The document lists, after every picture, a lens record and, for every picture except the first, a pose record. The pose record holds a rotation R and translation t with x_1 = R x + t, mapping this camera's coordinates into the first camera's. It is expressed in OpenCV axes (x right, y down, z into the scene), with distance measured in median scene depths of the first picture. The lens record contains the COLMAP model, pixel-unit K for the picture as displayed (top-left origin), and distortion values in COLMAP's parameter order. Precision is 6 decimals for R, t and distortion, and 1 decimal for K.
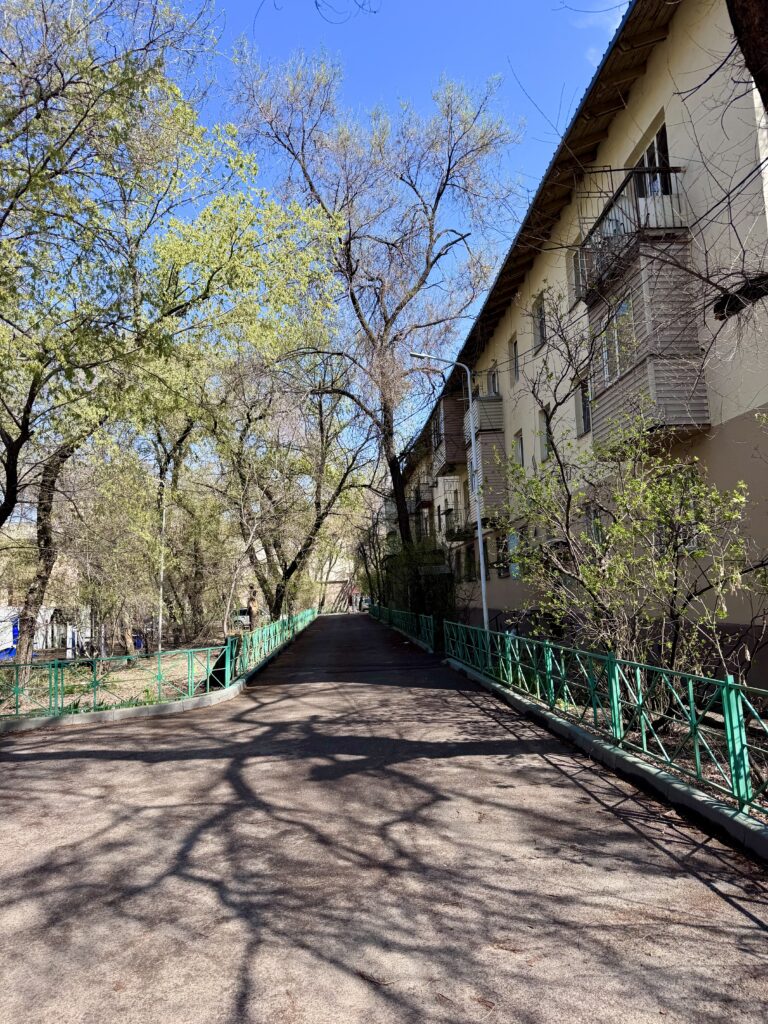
lens RADIAL K [[715.1, 0, 383.0], [0, 715.1, 511.5], [0, 0, 1]] dist [0.000080, 0.000022]
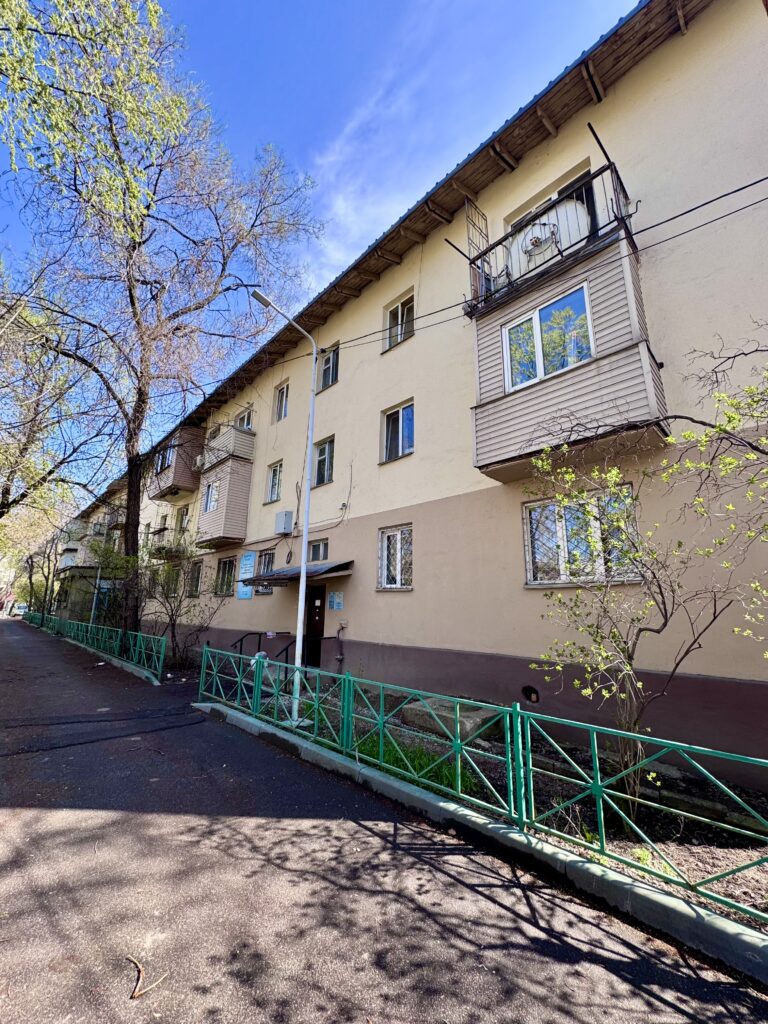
lens RADIAL K [[407.3, 0, 386.0], [0, 407.3, 509.9], [0, 0, 1]] dist [-0.003188, -0.000118]
pose [[0.755530, 0.213236, 0.619439, -0.049474], [-0.128597, 0.975422, -0.178929, 0.045280], [-0.642368, 0.055528, 0.764382, 0.386668]]
